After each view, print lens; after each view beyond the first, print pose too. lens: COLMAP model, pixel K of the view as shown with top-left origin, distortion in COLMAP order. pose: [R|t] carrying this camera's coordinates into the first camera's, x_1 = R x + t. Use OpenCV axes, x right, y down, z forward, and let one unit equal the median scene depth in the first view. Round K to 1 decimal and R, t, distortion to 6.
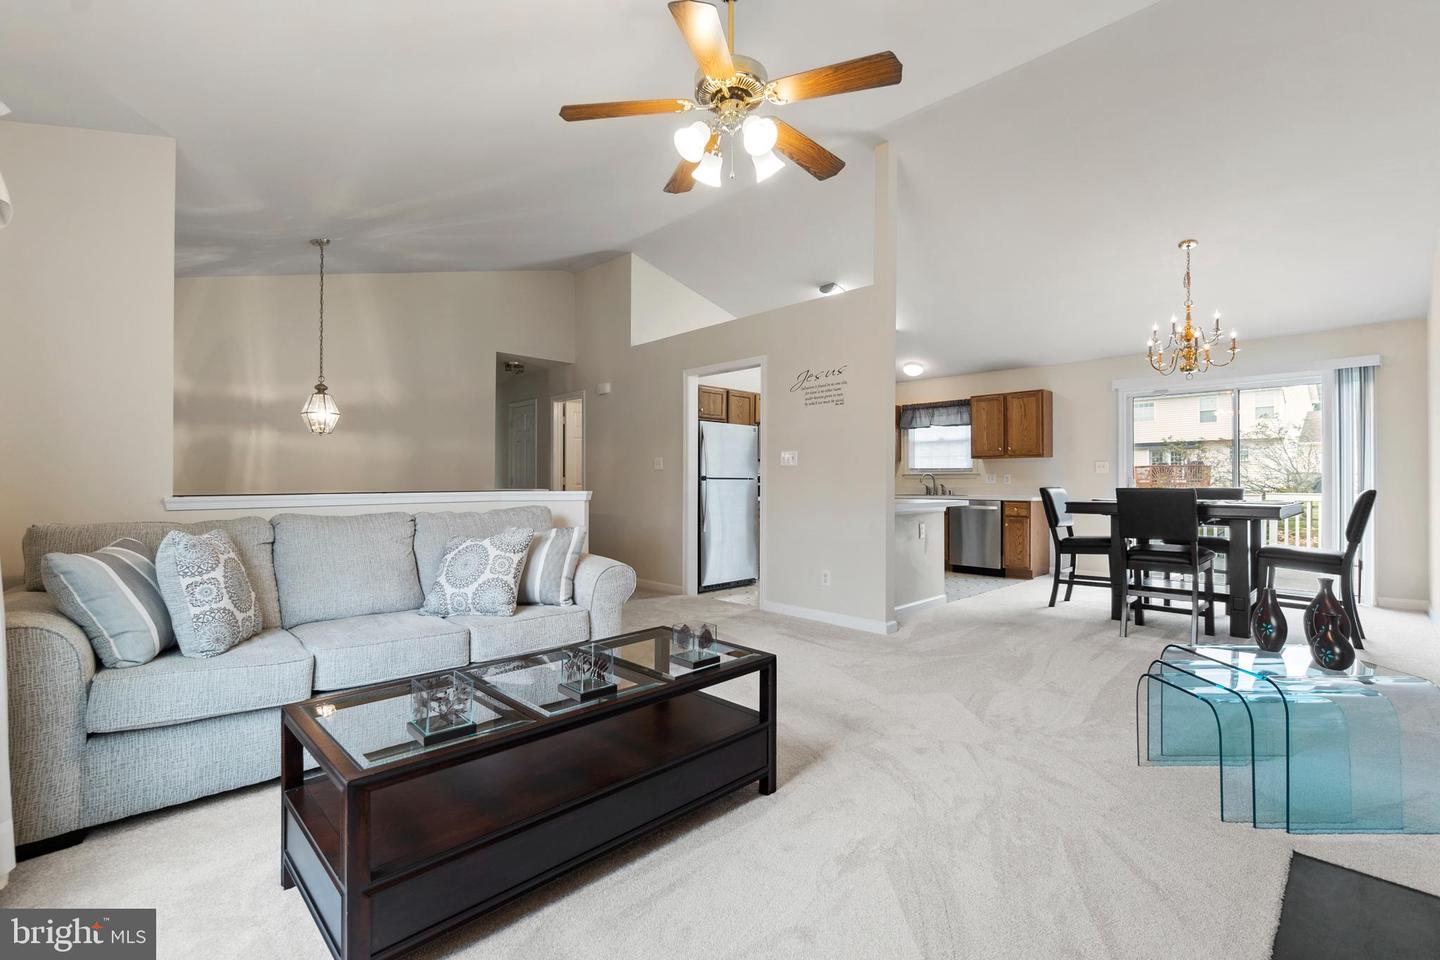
lens RADIAL K [[620.3, 0, 719.3], [0, 620.3, 475.1], [0, 0, 1]] dist [-0.003881, -0.000882]
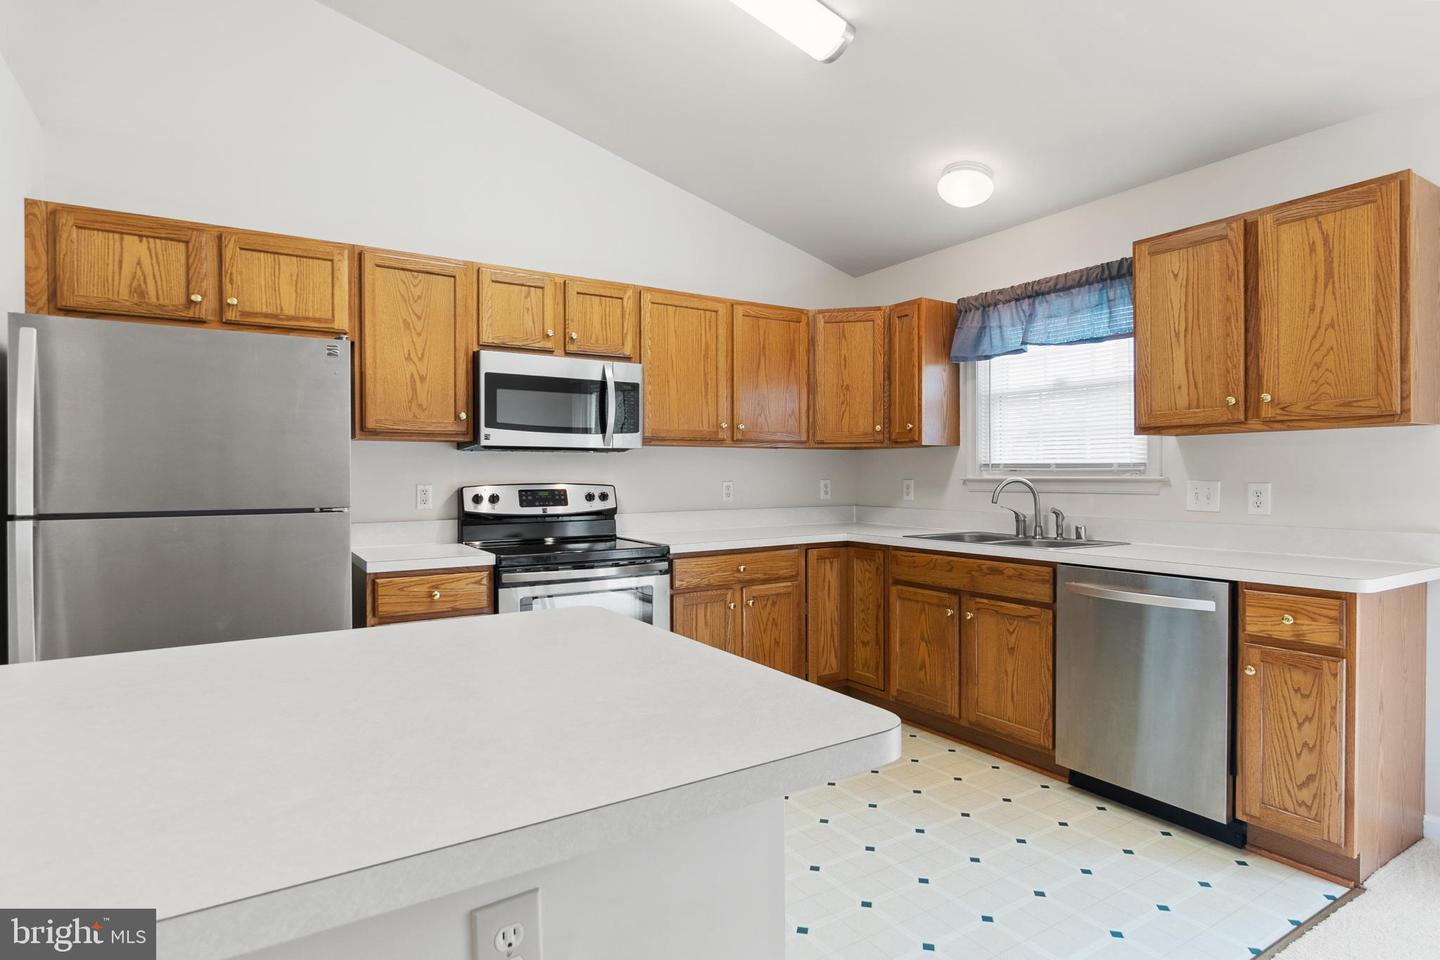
lens RADIAL K [[754.5, 0, 720.0], [0, 754.5, 480.0], [0, 0, 1]] dist [0.000694, -0.000832]
pose [[0.979654, -0.005319, -0.200623, 0.294636], [0.009025, 0.999805, 0.017566, -0.012899], [0.200491, -0.019019, 0.979511, 0.614897]]
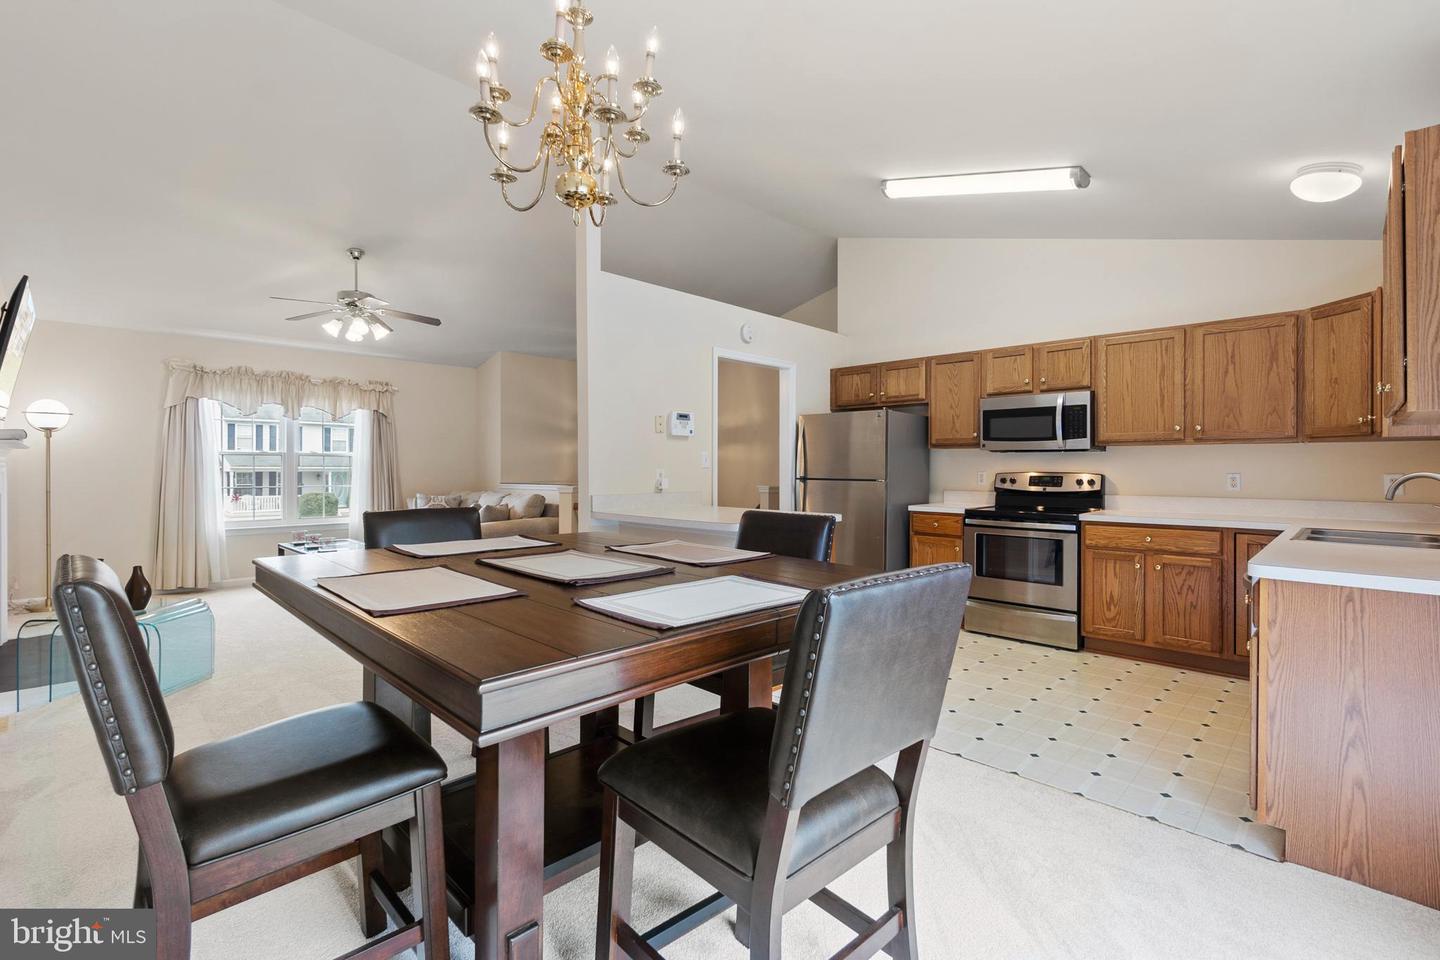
lens RADIAL K [[651.0, 0, 716.2], [0, 651.0, 467.2], [0, 0, 1]] dist [0.002322, -0.000114]
pose [[0.027967, -0.001704, -0.999607, 0.765071], [0.007313, 0.999972, -0.001500, -0.009554], [0.999582, -0.007268, 0.027979, 0.717553]]
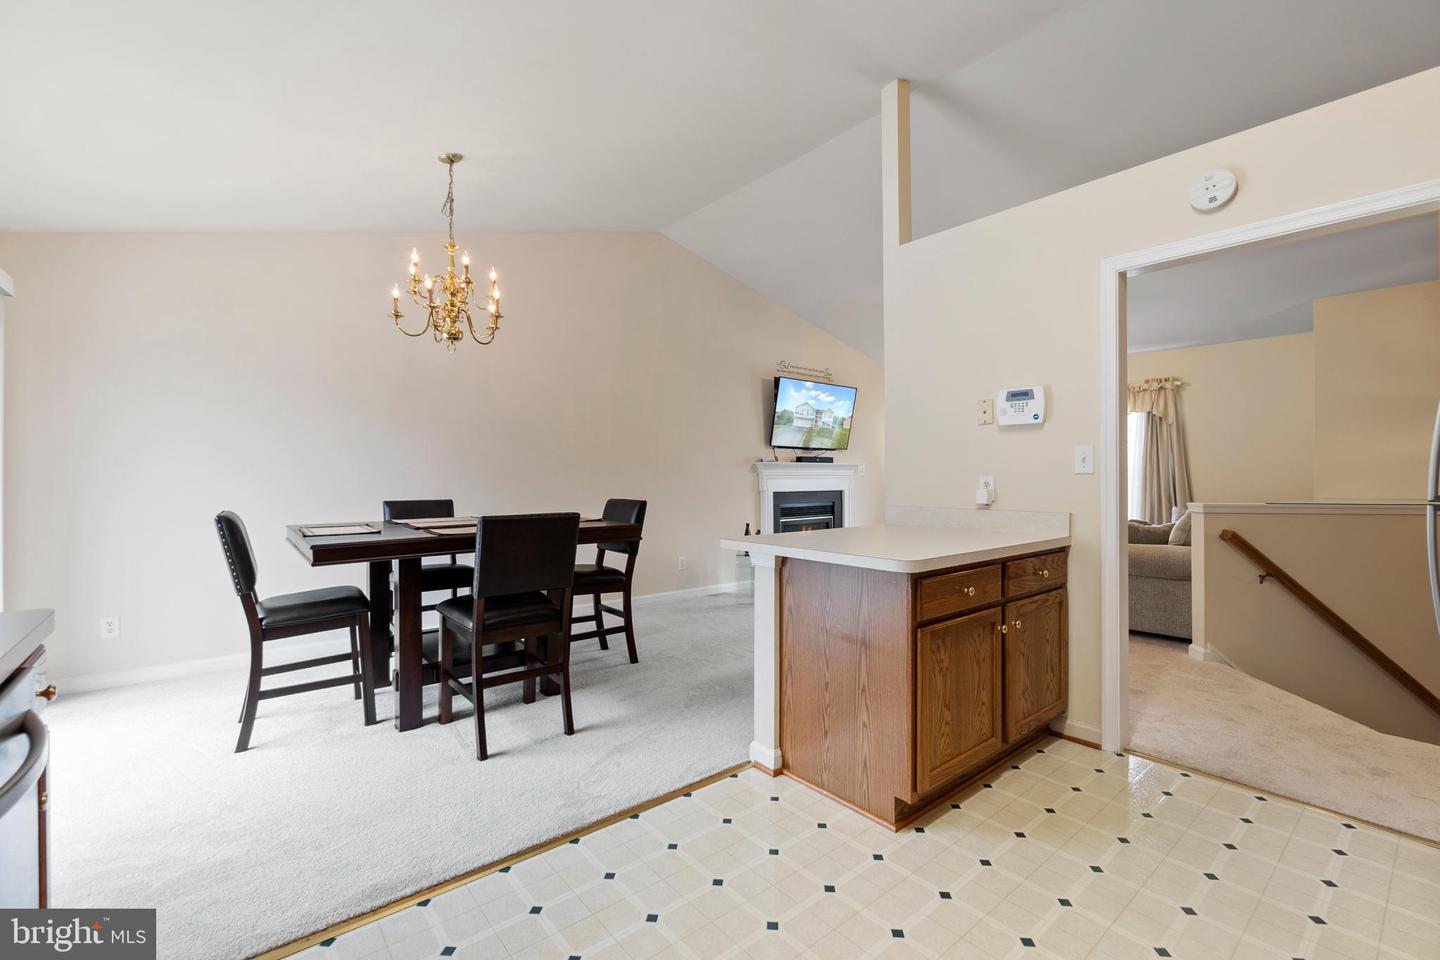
lens RADIAL K [[620.3, 0, 719.3], [0, 620.3, 475.1], [0, 0, 1]] dist [-0.003881, -0.000882]
pose [[-0.996777, -0.000973, 0.080218, 0.267598], [-0.001814, 0.999944, -0.010416, -0.004445], [-0.080203, -0.010528, -0.996723, 1.129960]]
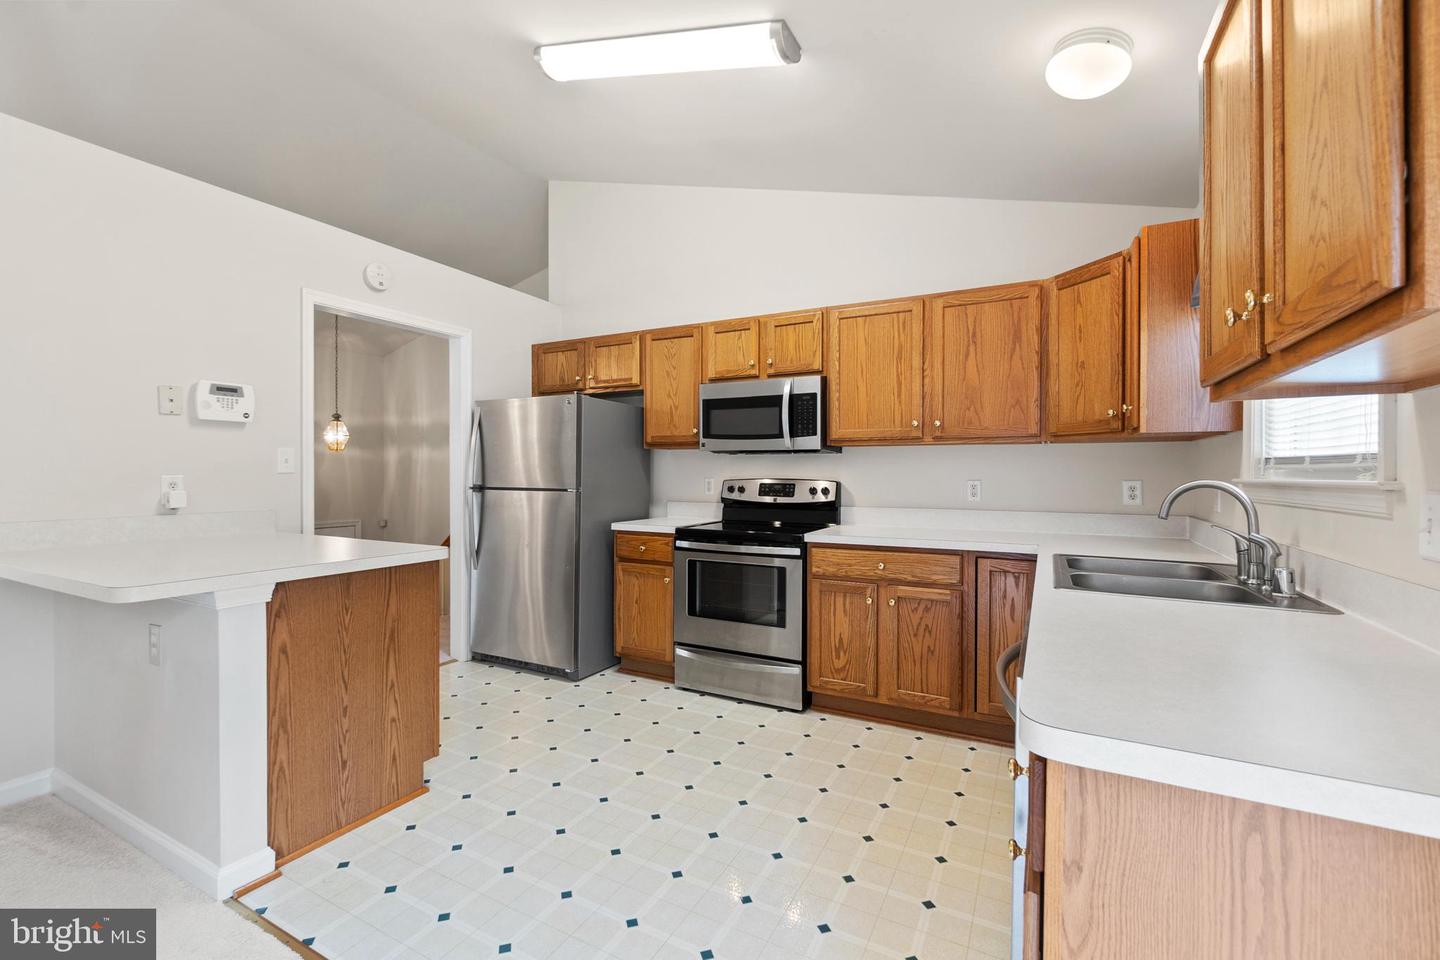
lens RADIAL K [[620.3, 0, 719.3], [0, 620.3, 475.1], [0, 0, 1]] dist [-0.003881, -0.000882]
pose [[0.310519, 0.001619, -0.950566, 0.569720], [0.006565, 0.999971, 0.003848, -0.008183], [0.950545, -0.007435, 0.310499, 0.877101]]
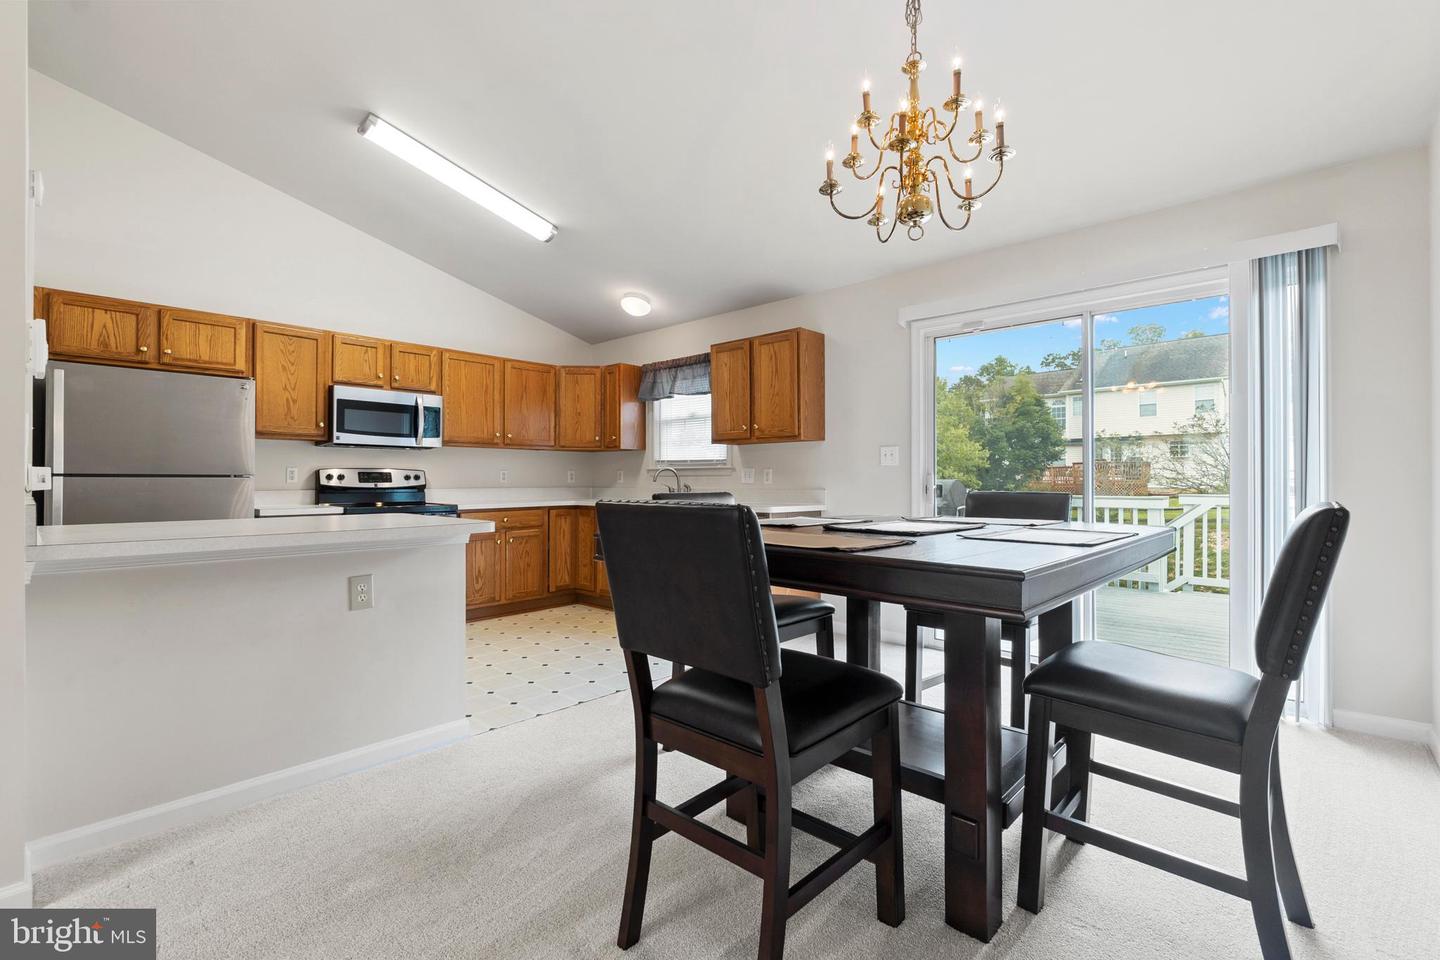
lens RADIAL K [[635.3, 0, 716.1], [0, 635.3, 475.7], [0, 0, 1]] dist [-0.000759, -0.000686]
pose [[0.998176, -0.001947, 0.060338, 0.400682], [0.001728, 0.999992, 0.003690, 0.003516], [-0.060345, -0.003579, 0.998171, 0.384944]]
